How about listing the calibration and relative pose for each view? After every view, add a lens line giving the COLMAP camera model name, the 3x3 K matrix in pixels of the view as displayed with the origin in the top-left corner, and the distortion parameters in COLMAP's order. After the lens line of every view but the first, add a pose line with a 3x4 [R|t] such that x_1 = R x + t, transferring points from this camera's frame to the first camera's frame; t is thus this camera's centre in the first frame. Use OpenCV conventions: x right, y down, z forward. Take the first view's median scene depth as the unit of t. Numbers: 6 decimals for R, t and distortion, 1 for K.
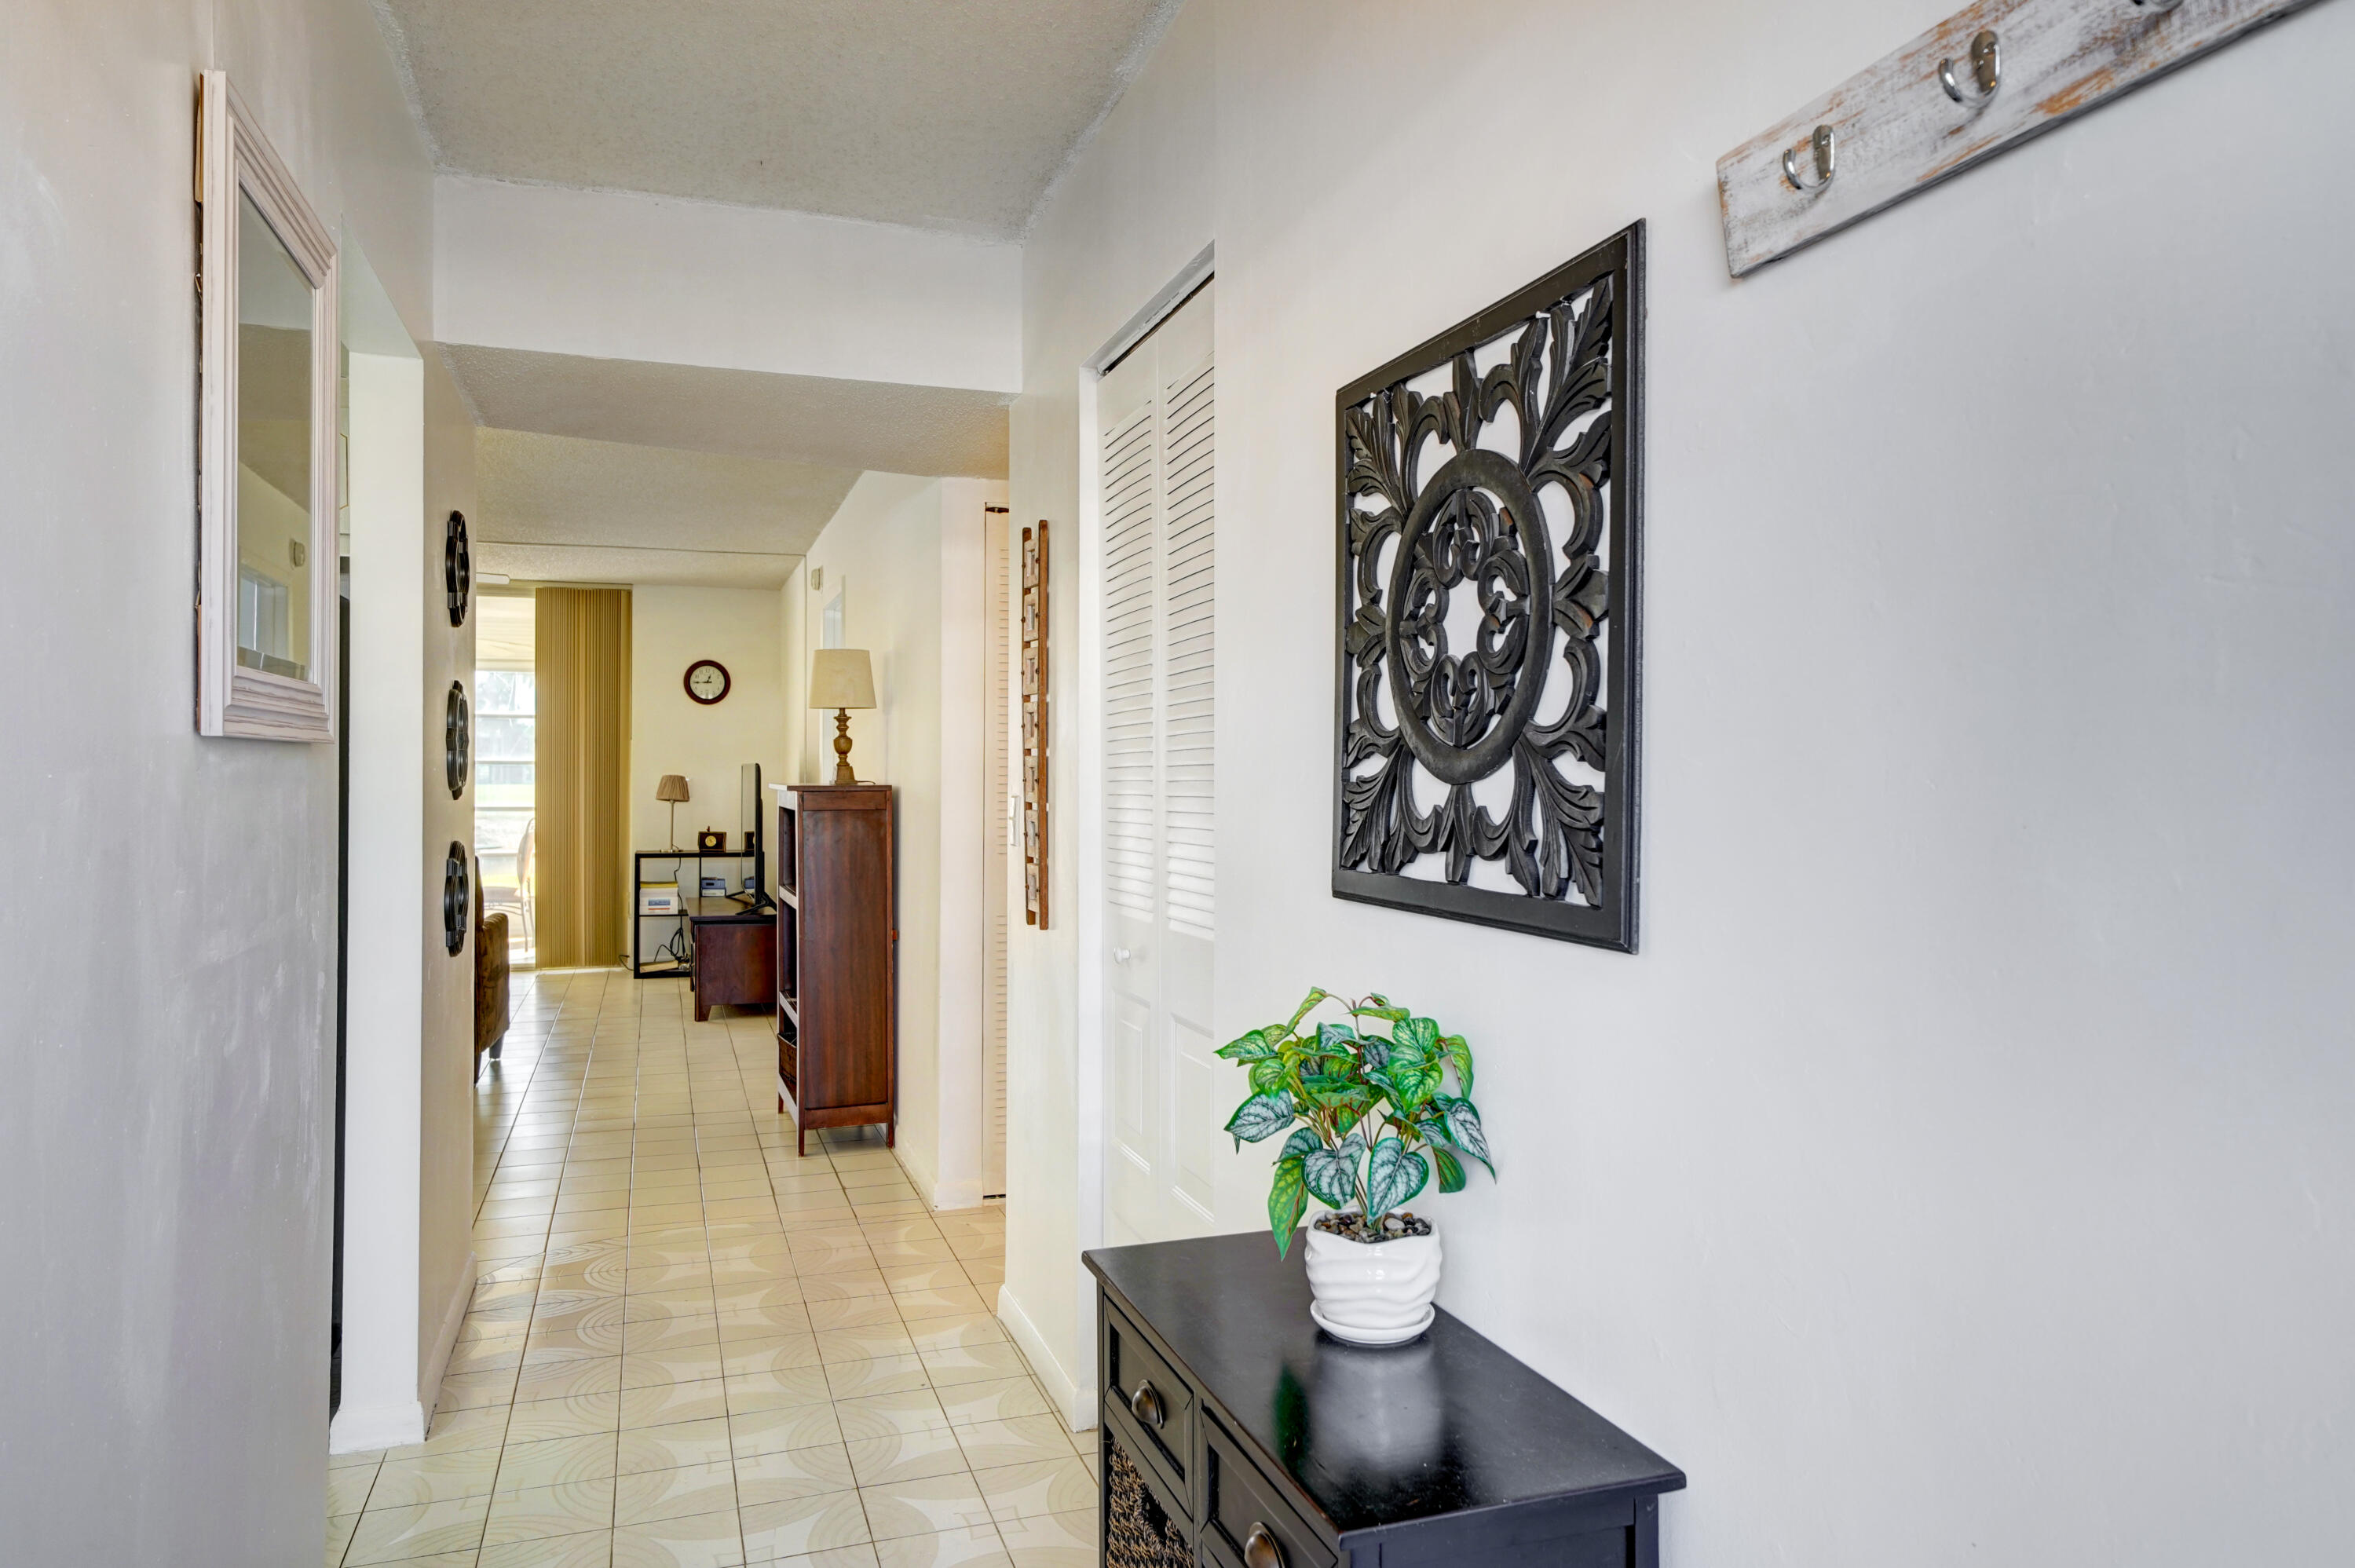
lens RADIAL K [[1560.0, 0, 1177.5], [0, 1560.0, 784.0], [0, 0, 1]] dist [0.028015, 0.001828]
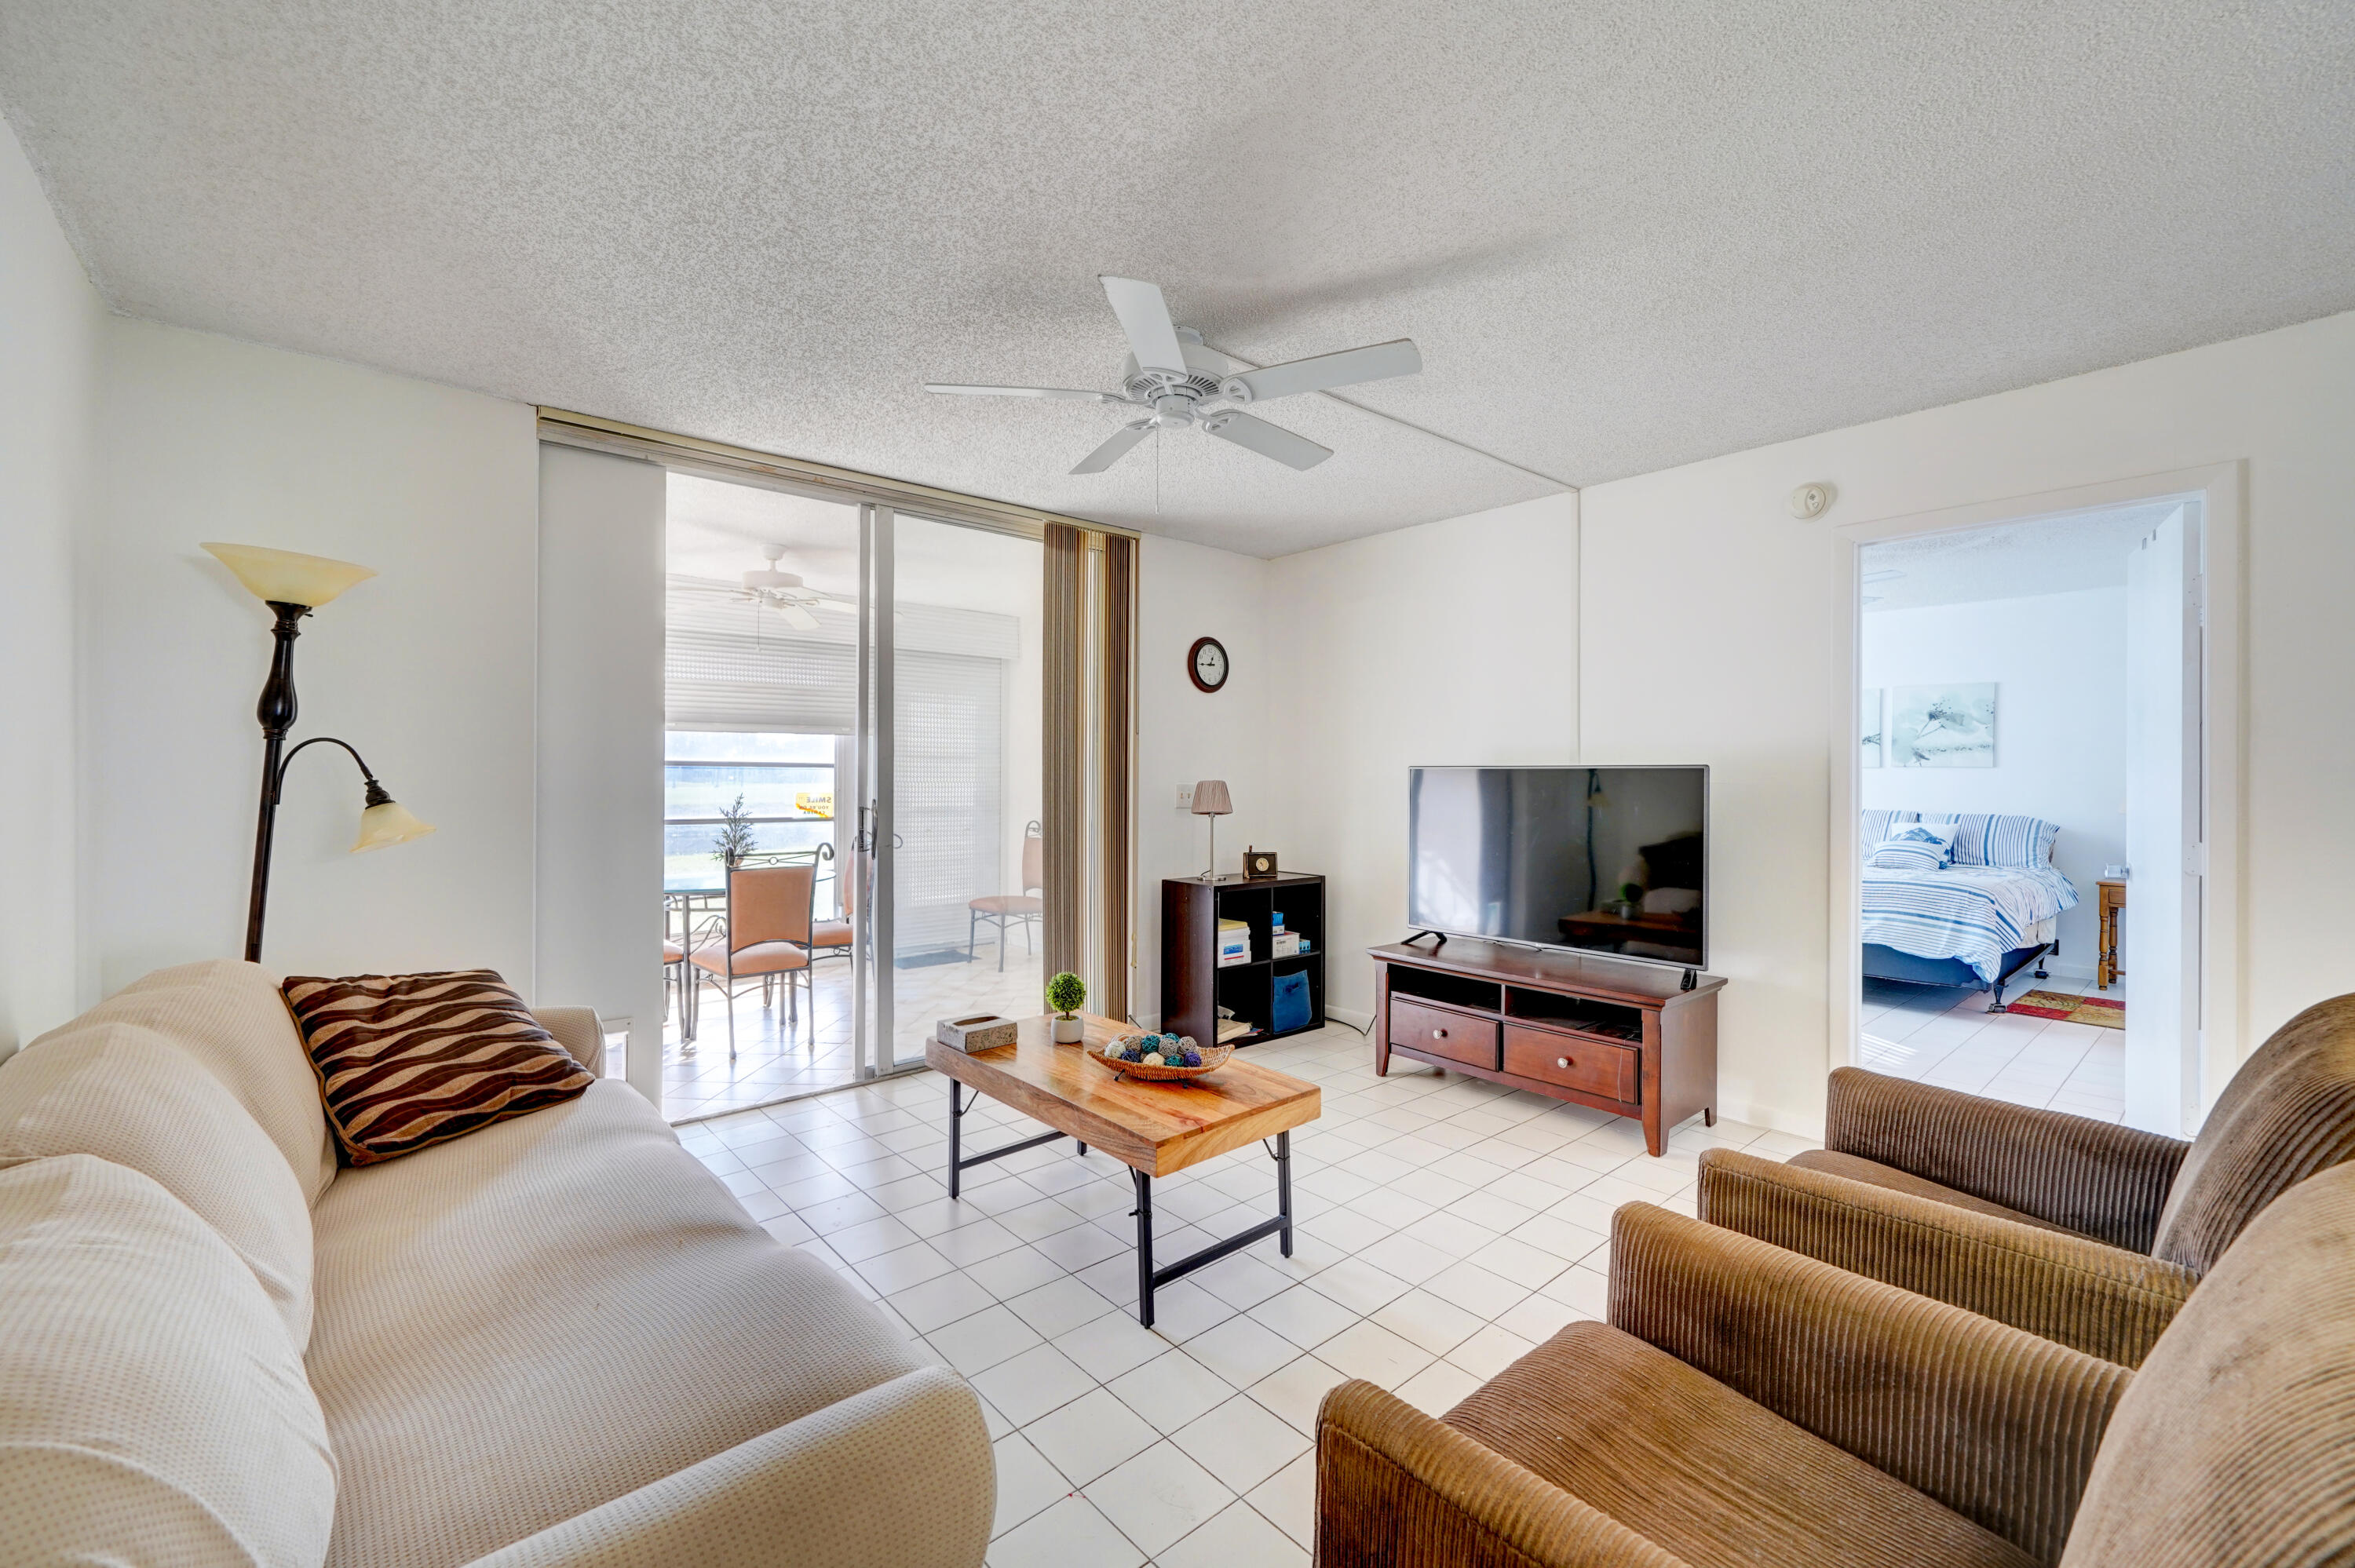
lens RADIAL K [[959.9, 0, 1170.6], [0, 959.9, 775.5], [0, 0, 1]] dist [0.001997, -0.000323]
pose [[0.923951, -0.008009, 0.382428, -0.523420], [0.008401, 0.999965, 0.000645, -0.008873], [-0.382420, 0.002617, 0.923985, 0.567946]]
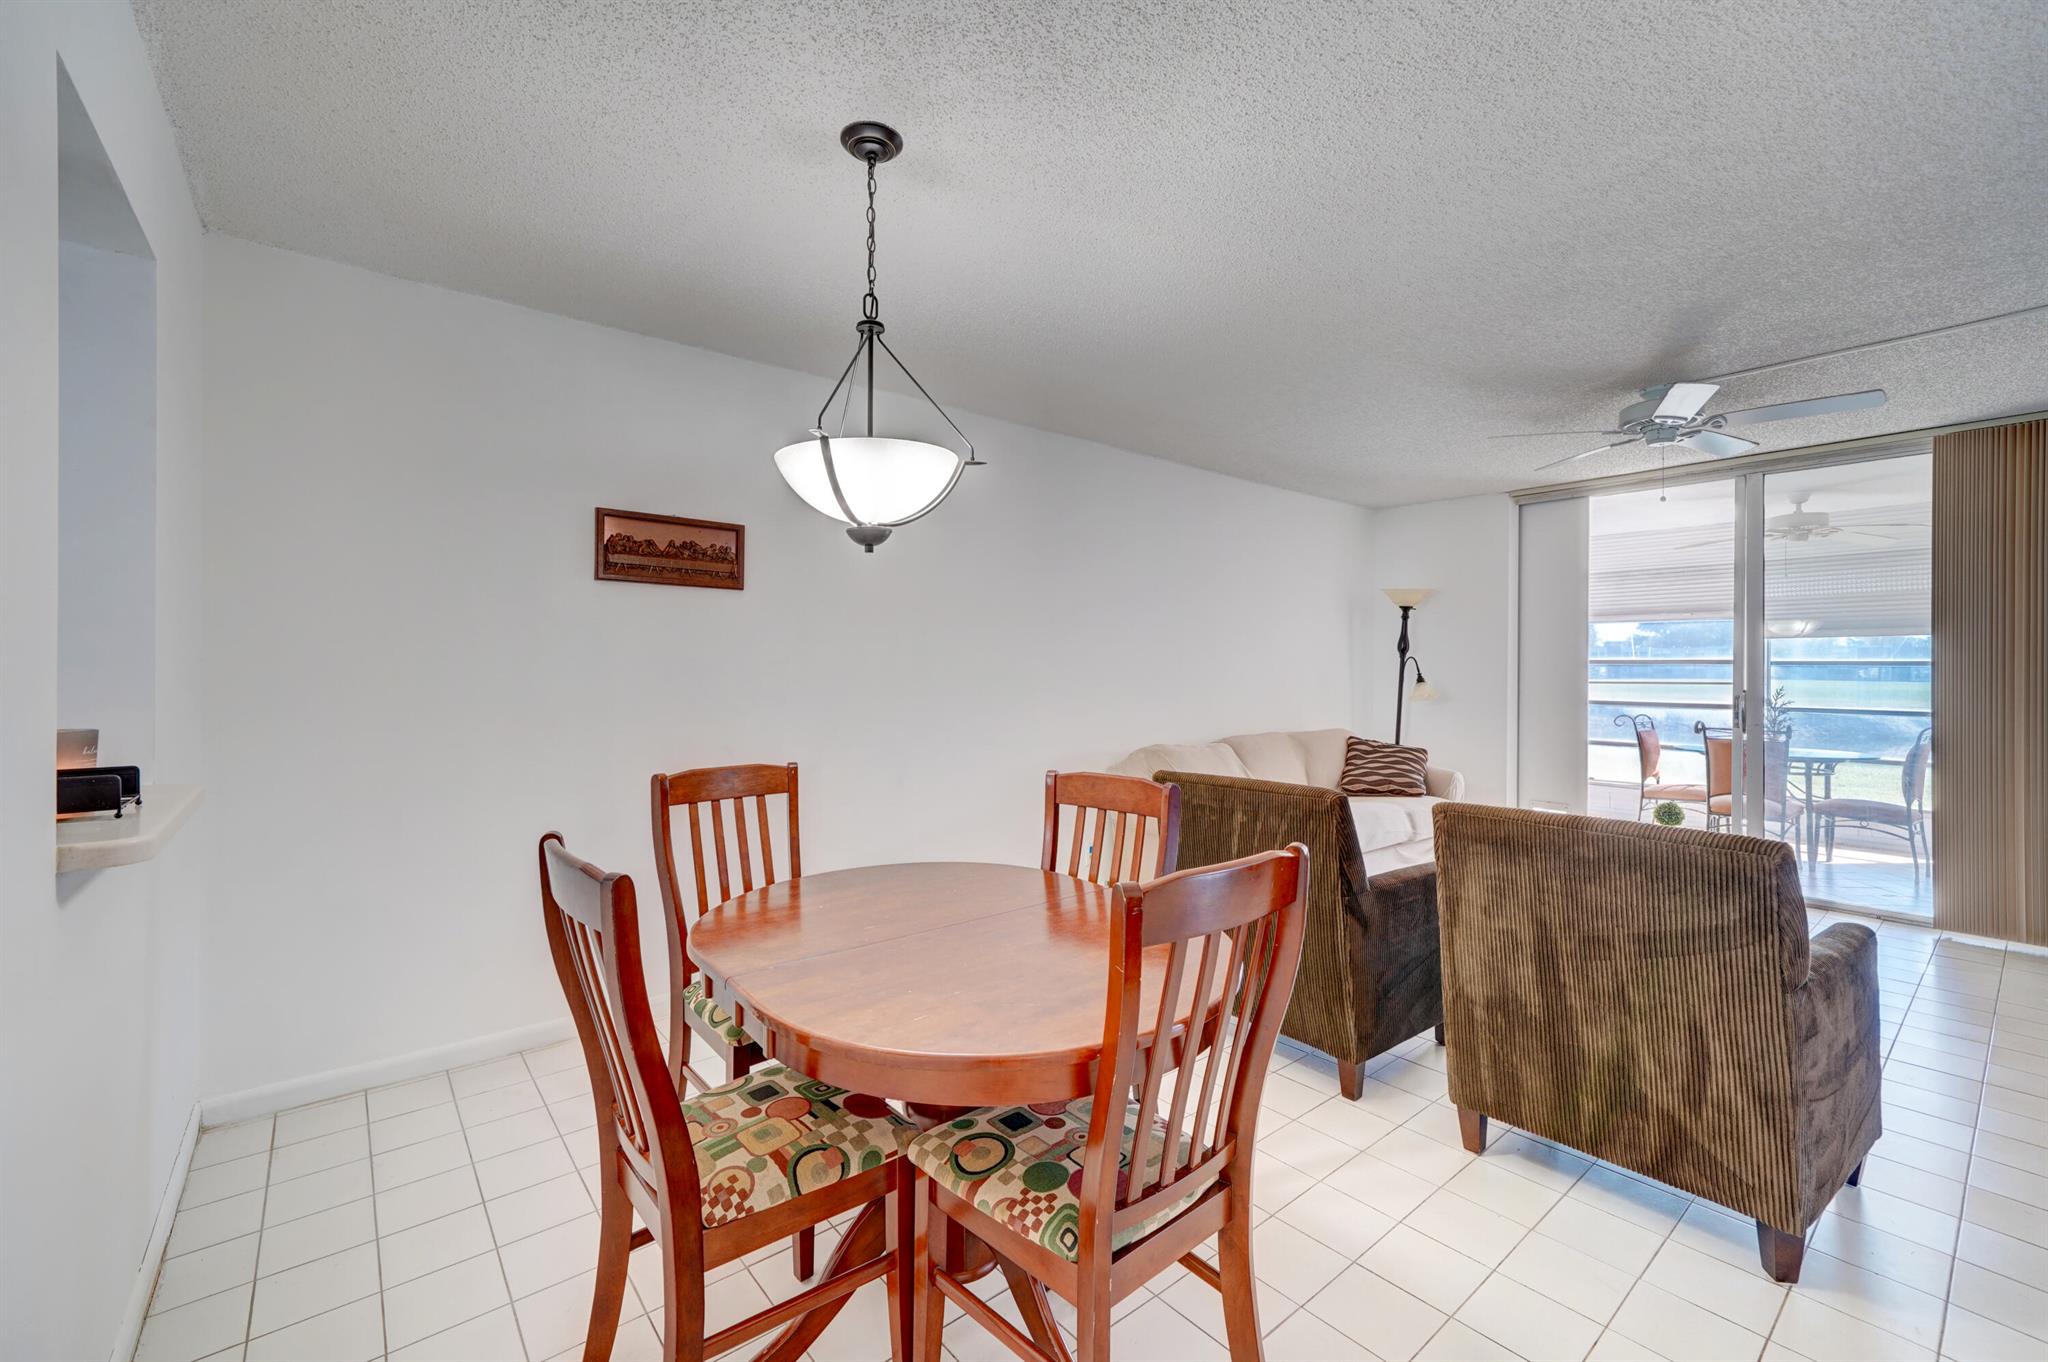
lens RADIAL K [[839.2, 0, 1019.4], [0, 839.2, 670.4], [0, 0, 1]] dist [0.001032, 0.000216]
pose [[0.350411, -0.005847, -0.936578, -0.178270], [-0.003460, 0.999966, -0.007537, -0.005782], [0.936590, 0.005881, 0.350379, 0.429889]]
